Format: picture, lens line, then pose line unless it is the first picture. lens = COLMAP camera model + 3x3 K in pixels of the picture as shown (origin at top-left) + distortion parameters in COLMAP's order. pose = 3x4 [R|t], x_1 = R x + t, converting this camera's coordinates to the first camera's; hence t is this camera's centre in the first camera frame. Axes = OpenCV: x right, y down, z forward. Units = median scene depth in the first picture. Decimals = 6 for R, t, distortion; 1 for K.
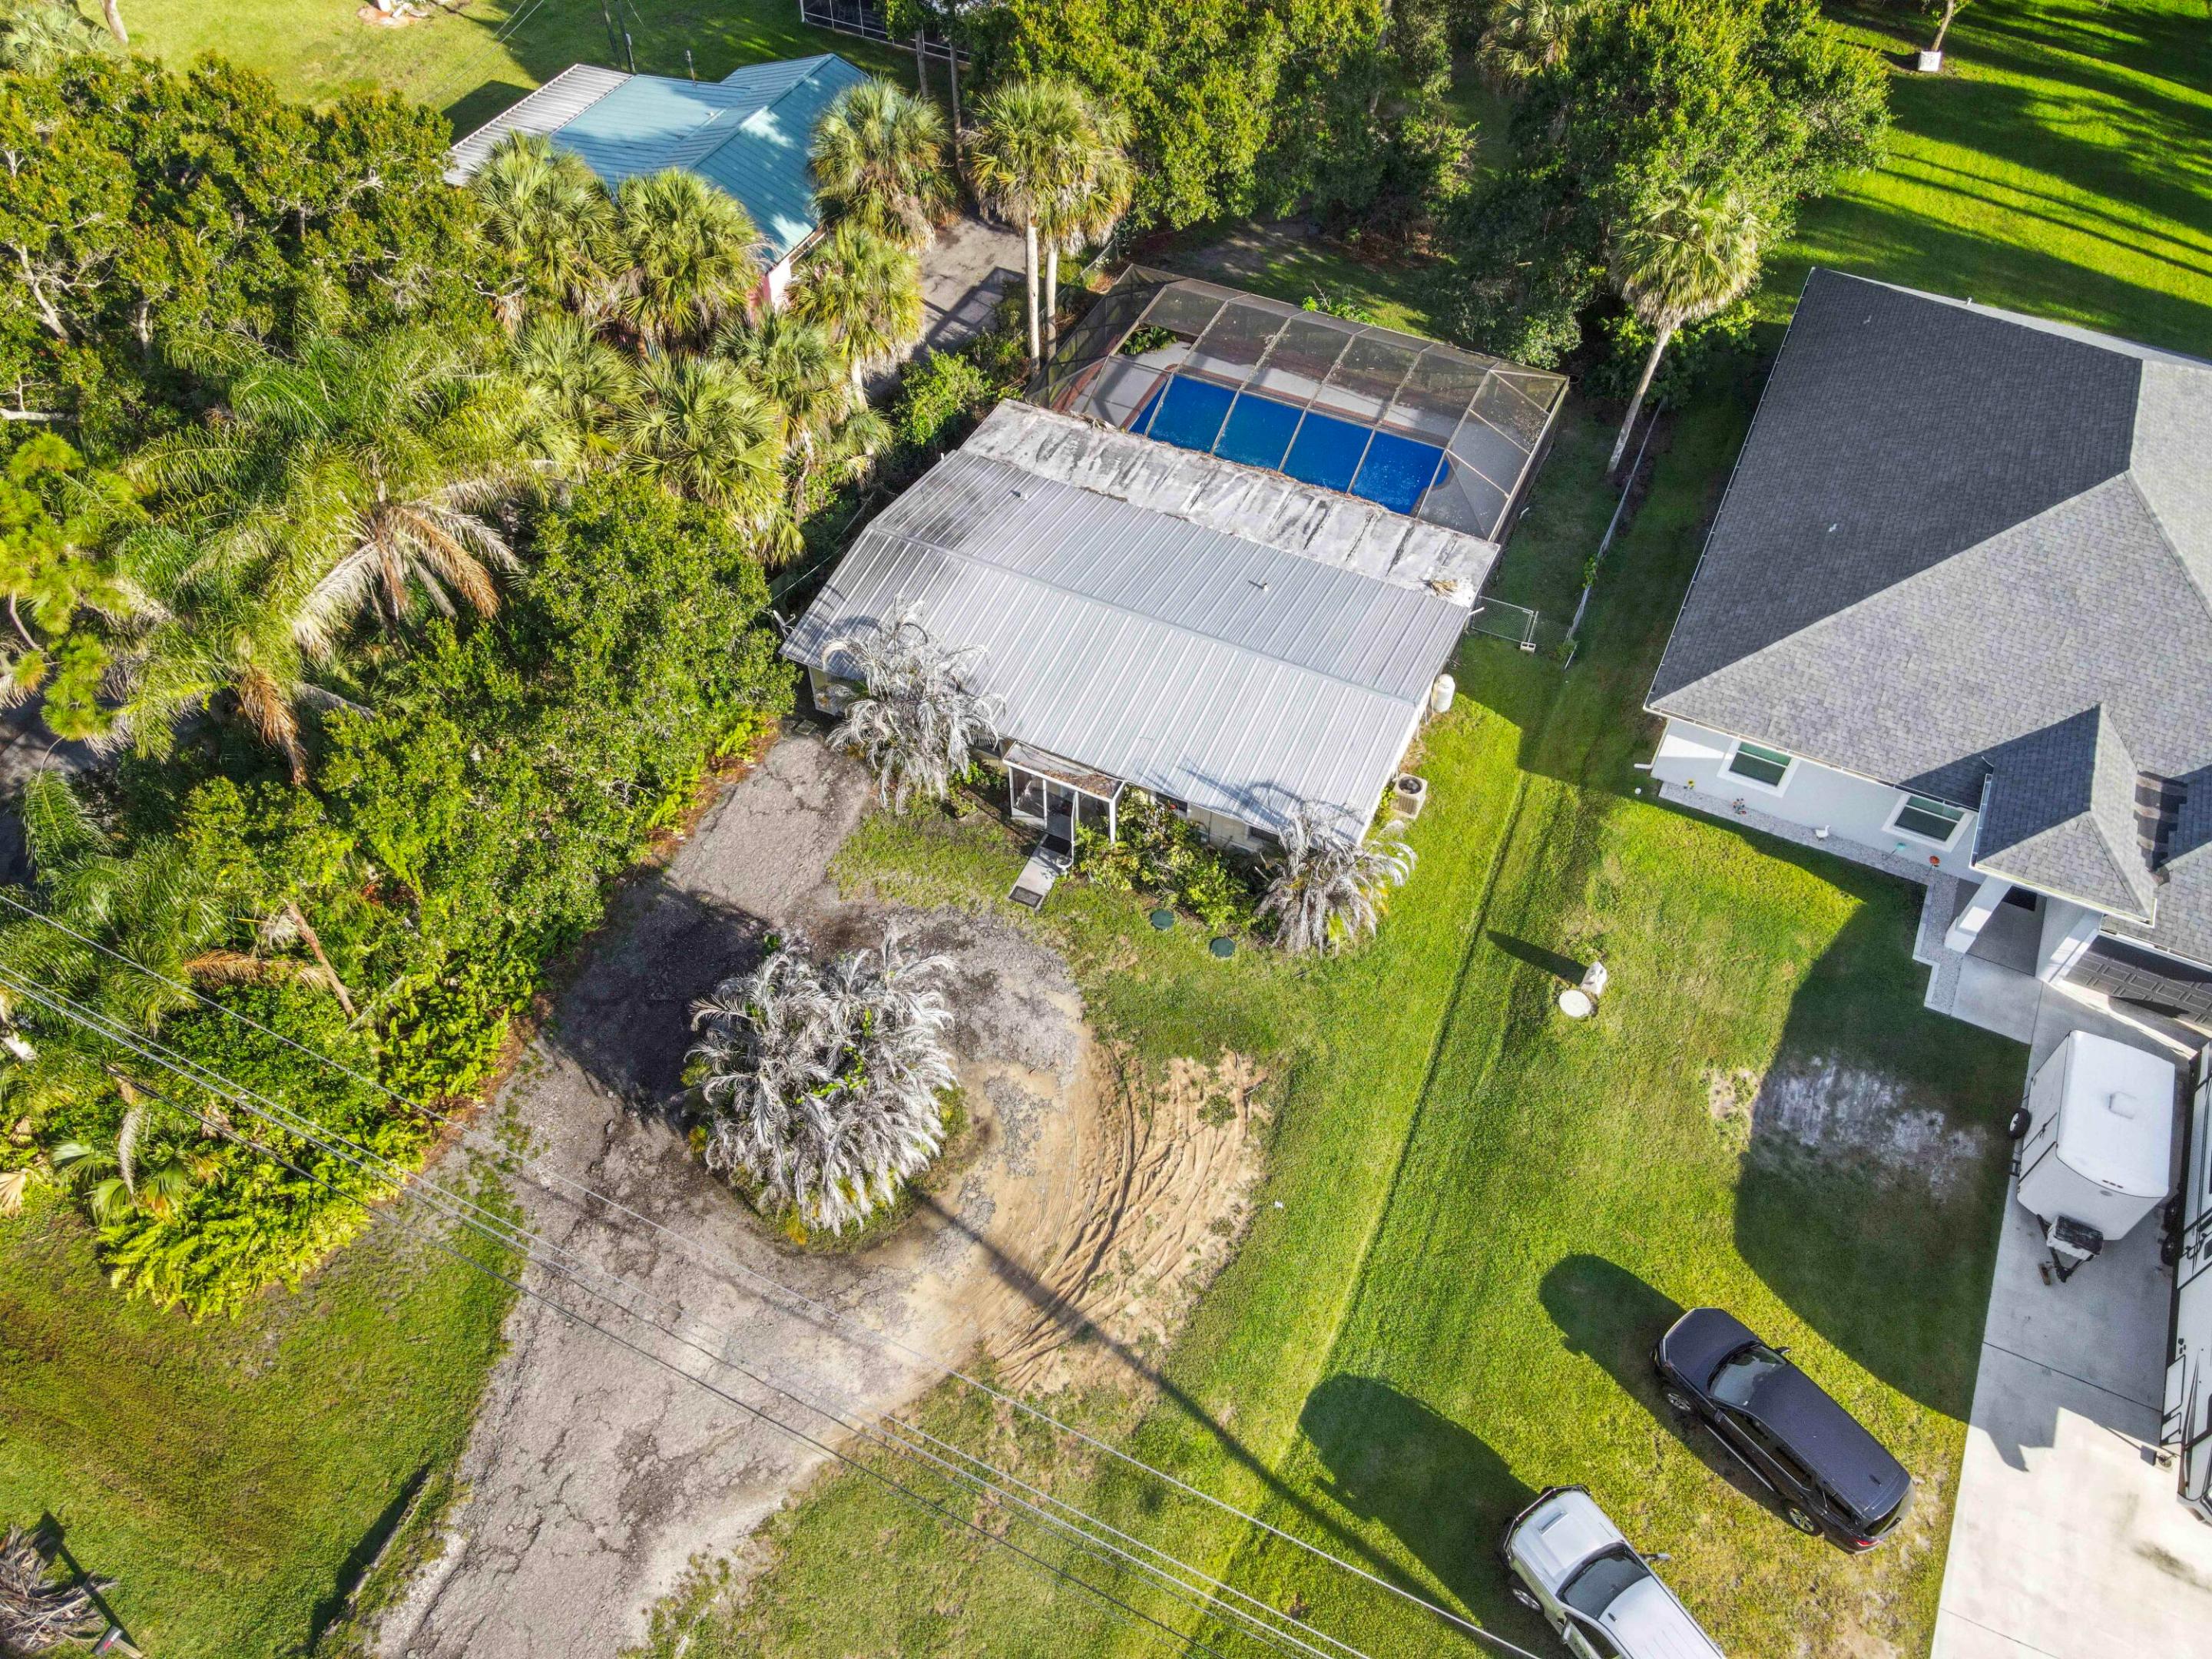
lens RADIAL K [[1597.8, 0, 1106.0], [0, 1597.8, 829.5], [0, 0, 1]] dist [0.007385, 0.004858]
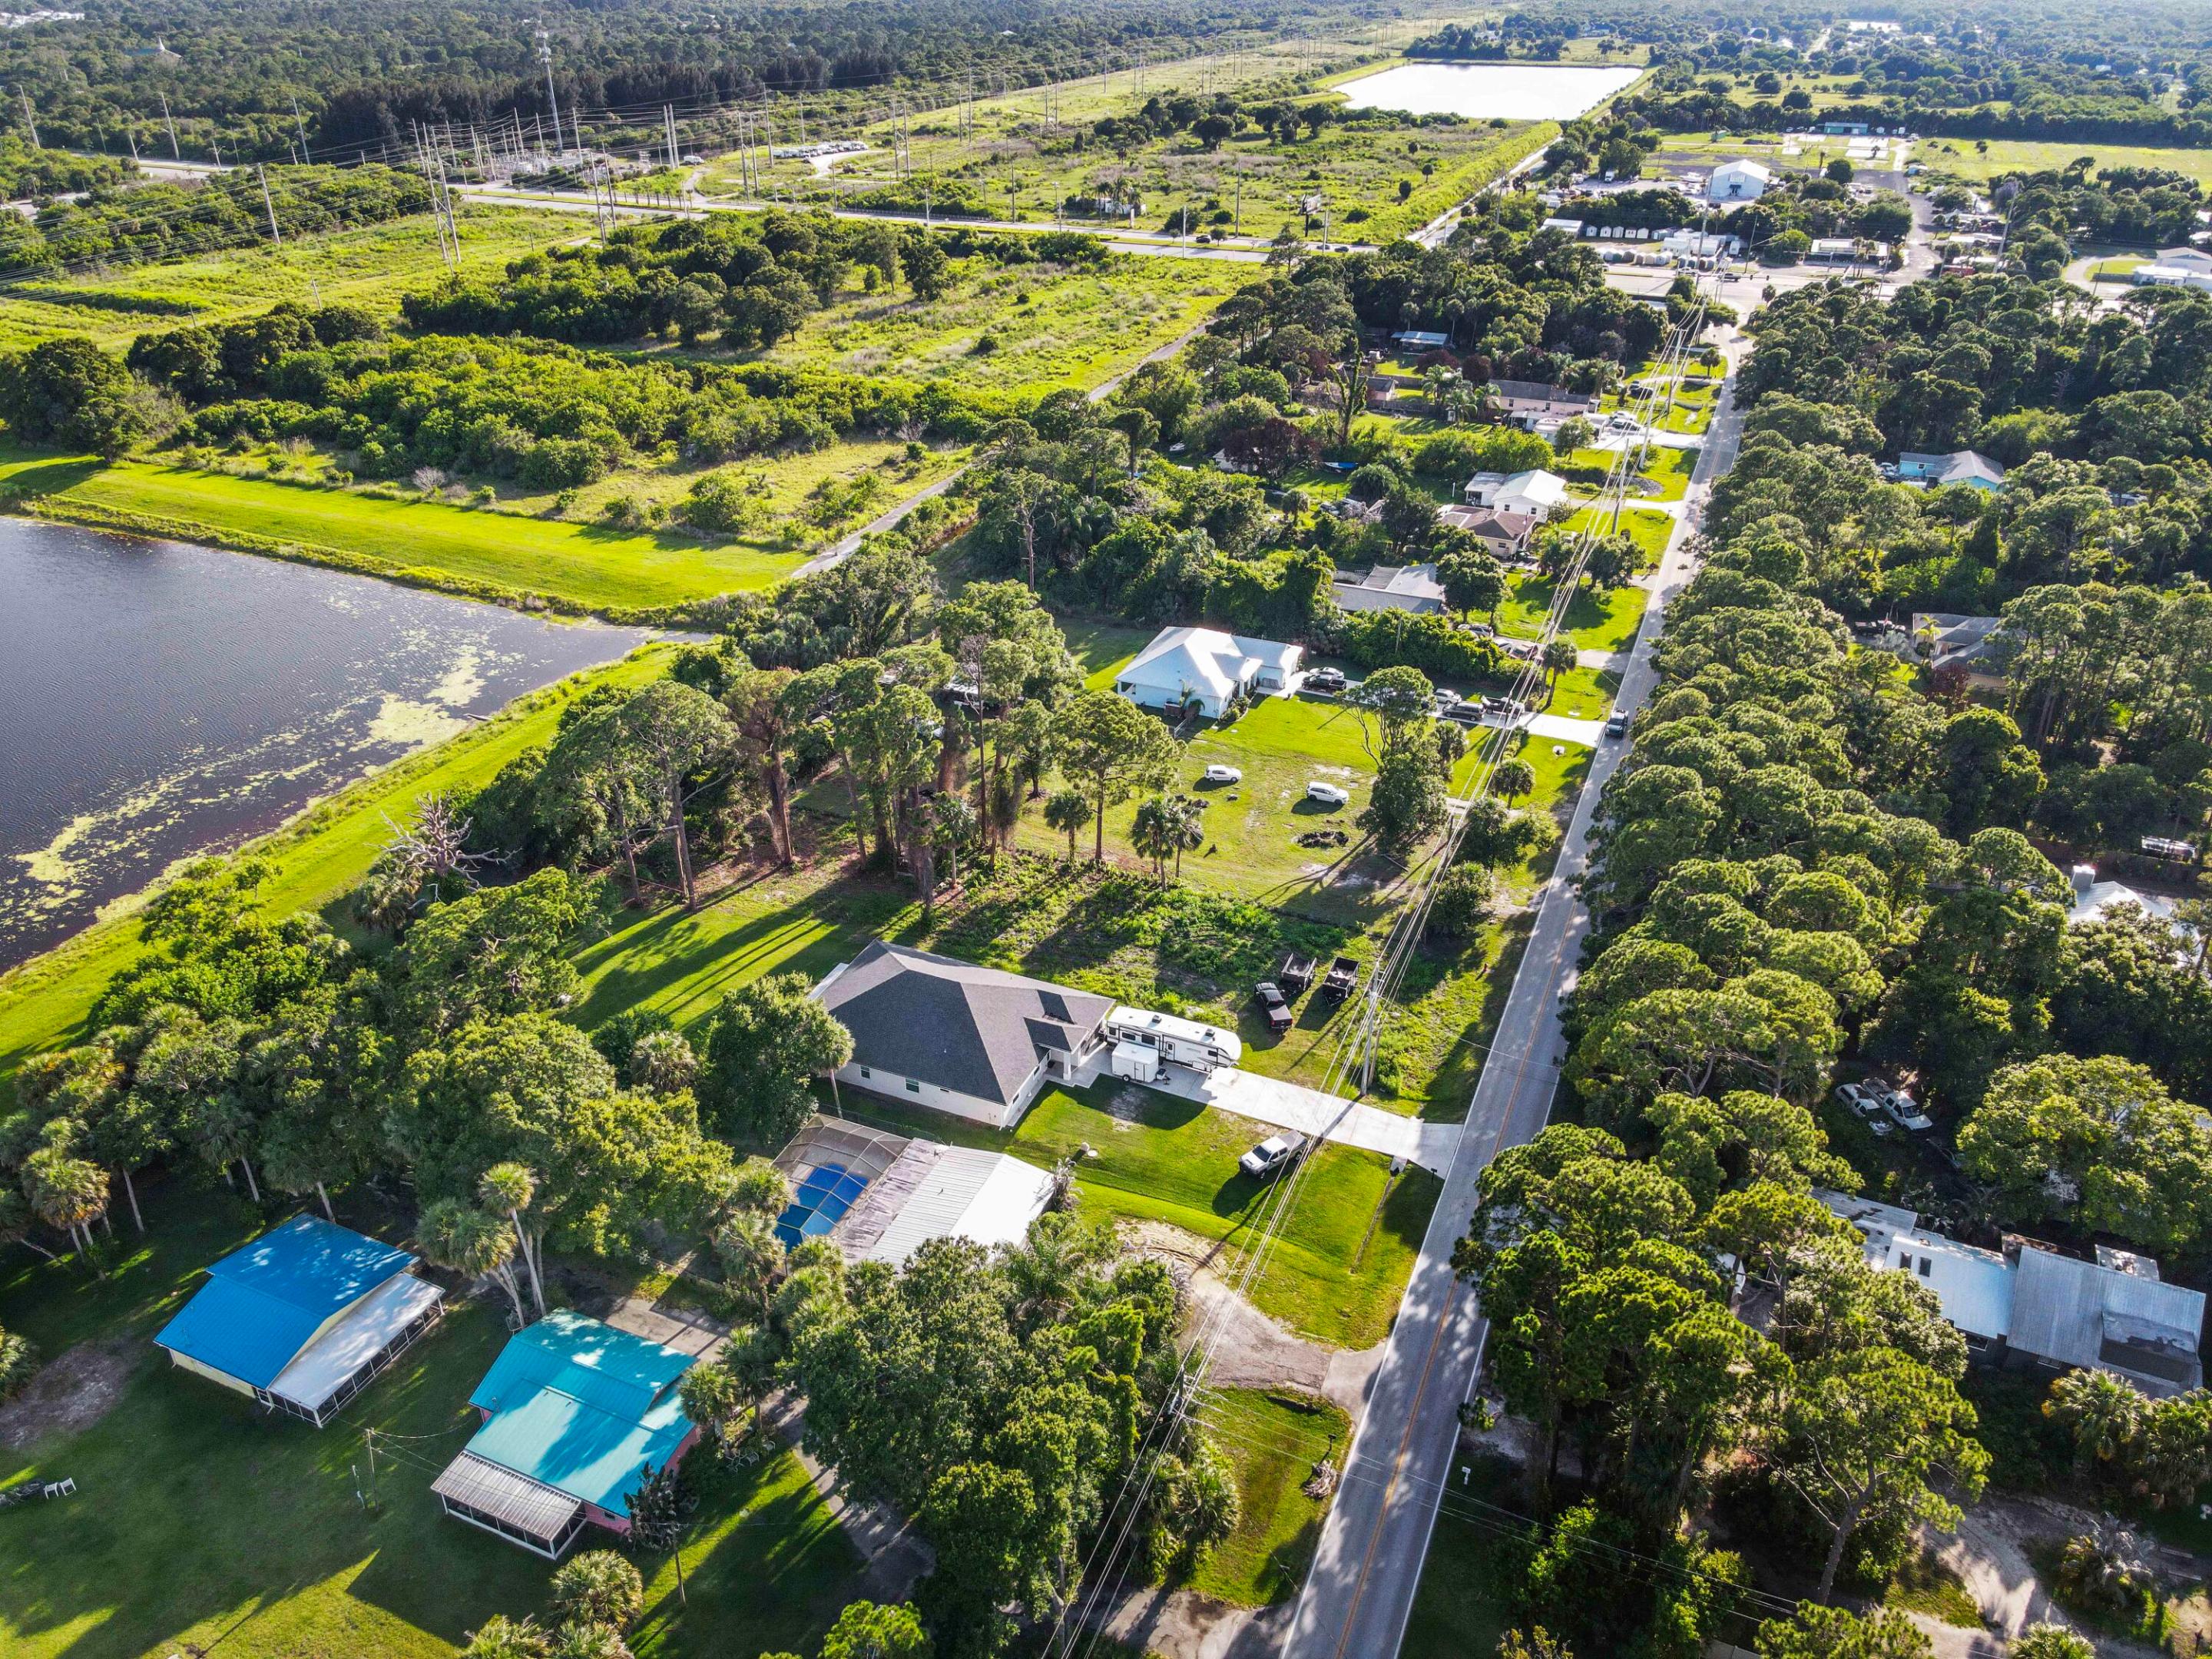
lens RADIAL K [[1606.6, 0, 1063.2], [0, 1606.6, 831.6], [0, 0, 1]] dist [0.008805, 0.062027]
pose [[-0.032166, -0.484733, 0.874071, -2.180988], [0.777938, 0.536921, 0.326388, -1.312776], [-0.627517, 0.690471, 0.359822, -0.602730]]
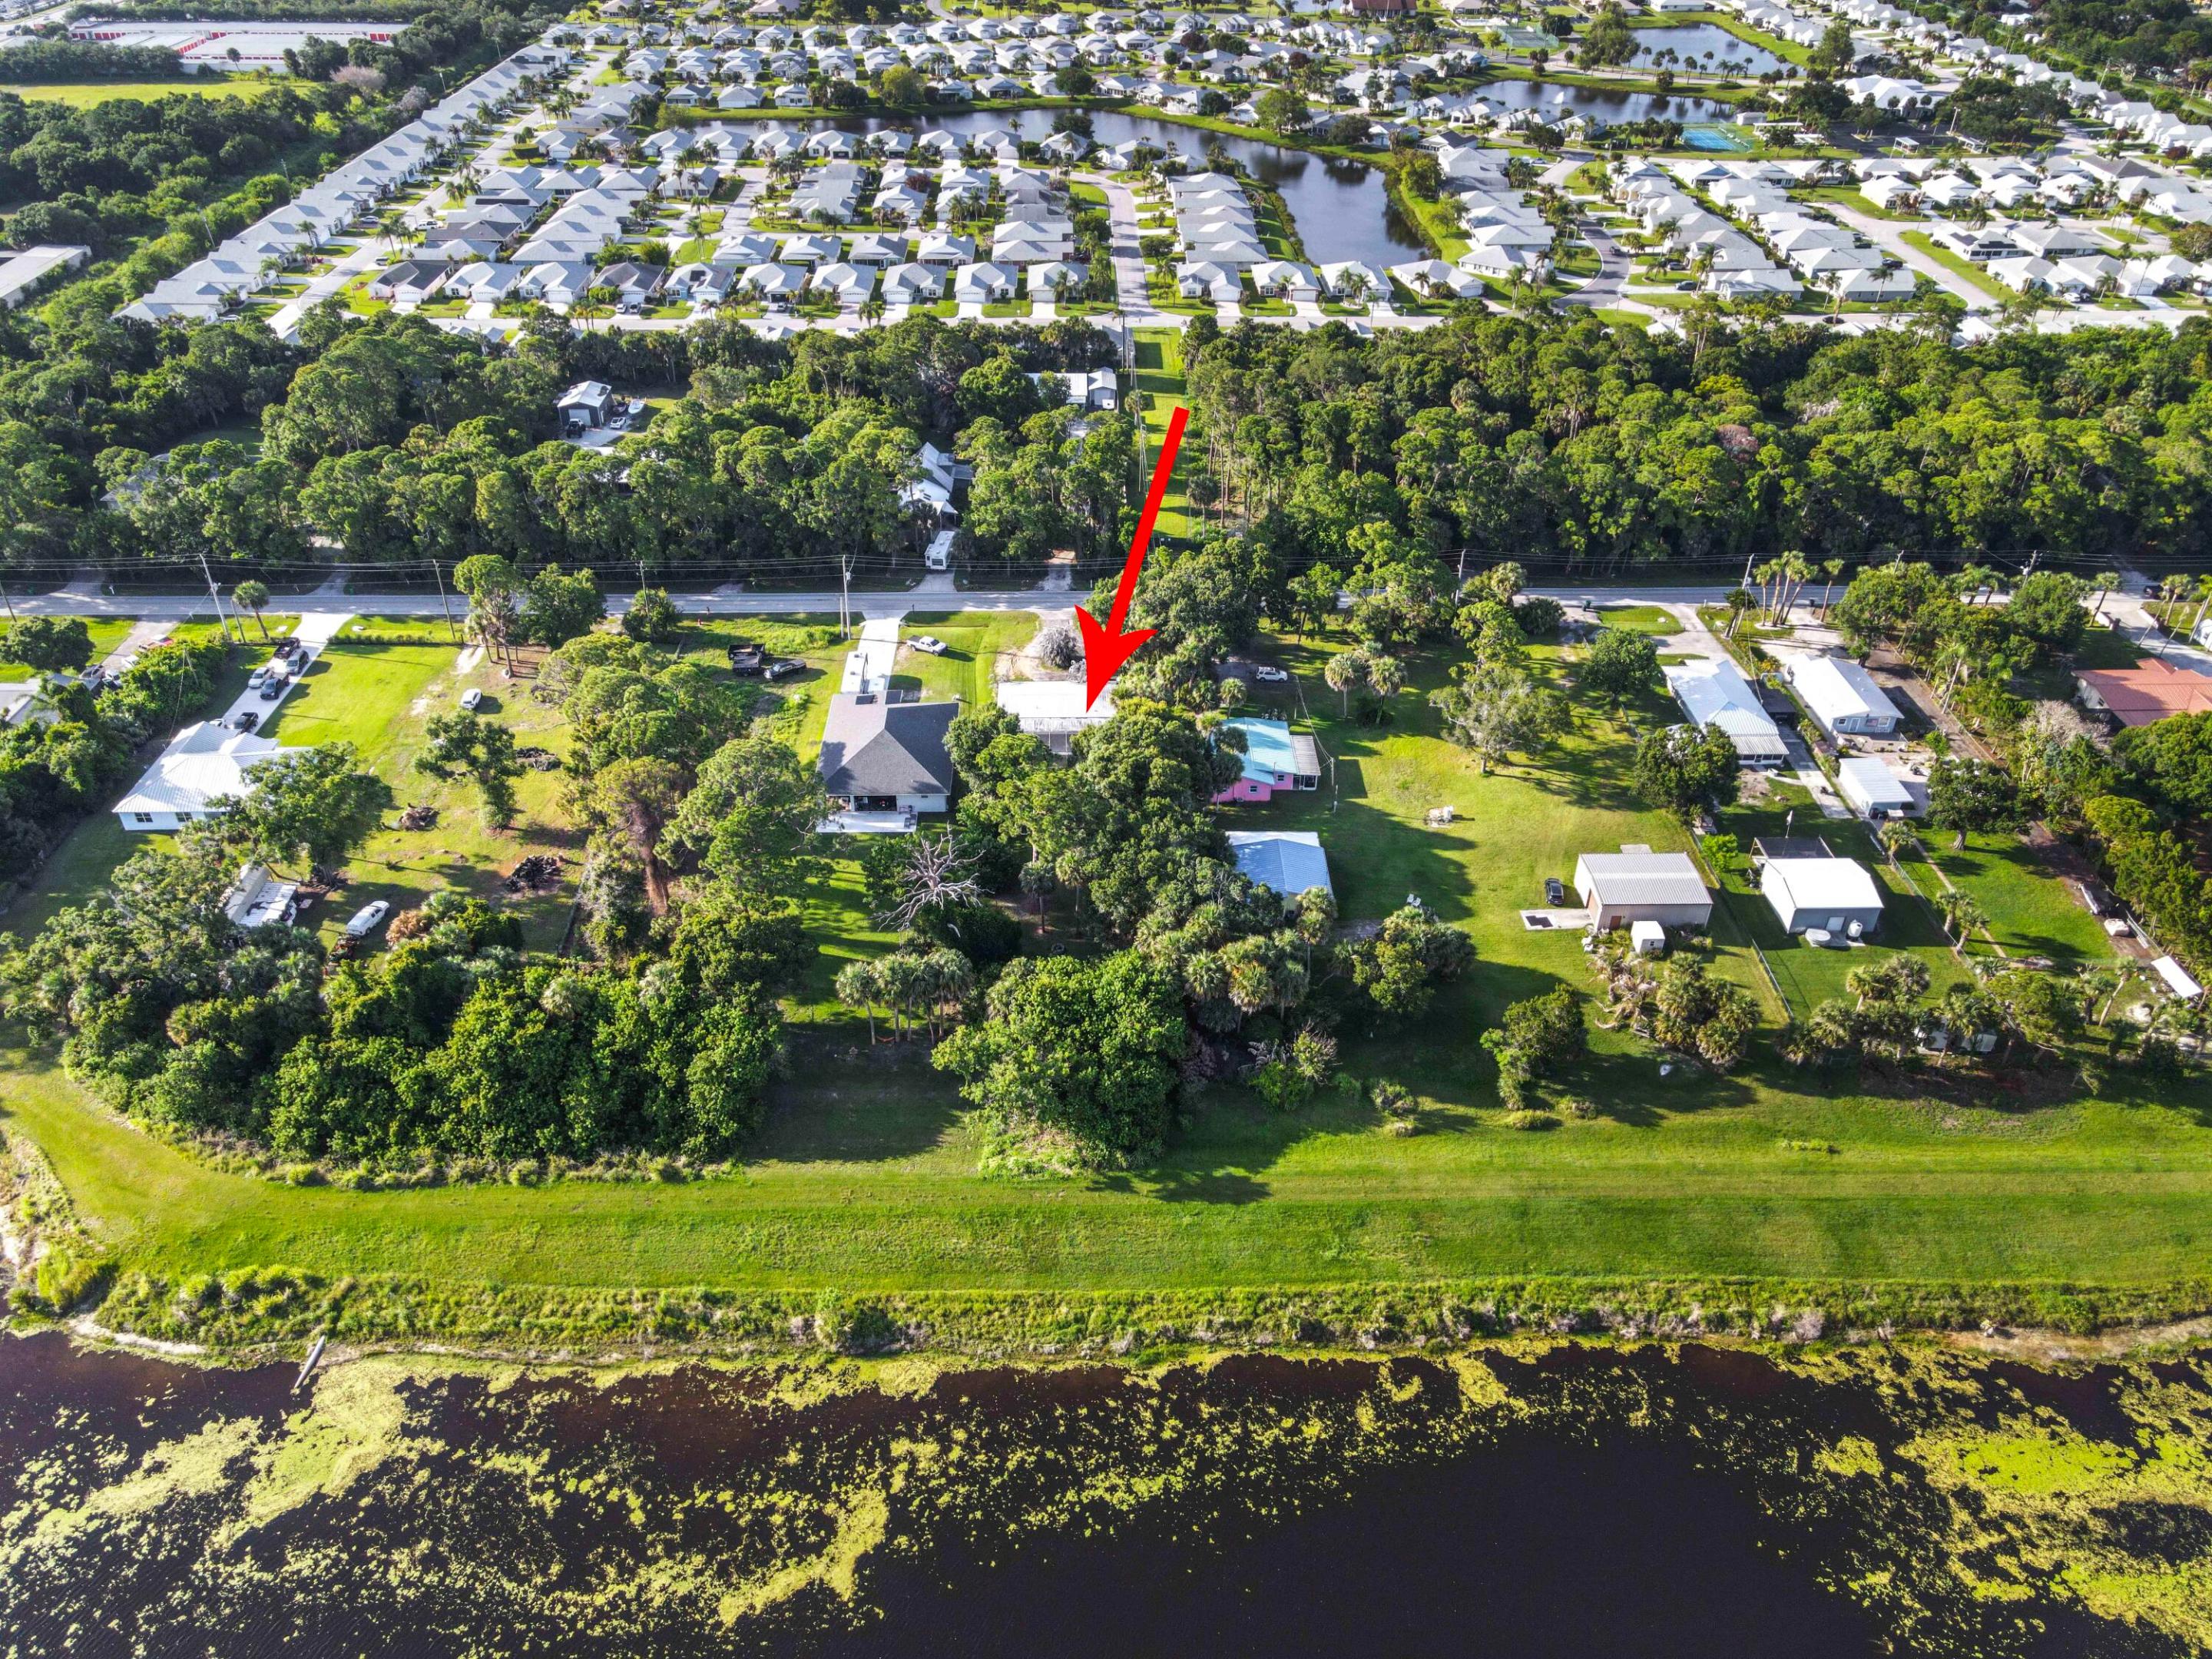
lens RADIAL K [[1584.0, 0, 1053.1], [0, 1584.0, 834.0], [0, 0, 1]] dist [0.042903, -0.036340]
pose [[-0.901480, 0.258538, -0.347120, 1.993740], [-0.329951, 0.108544, 0.937737, -5.060657], [0.280118, 0.959883, -0.012546, 1.562543]]
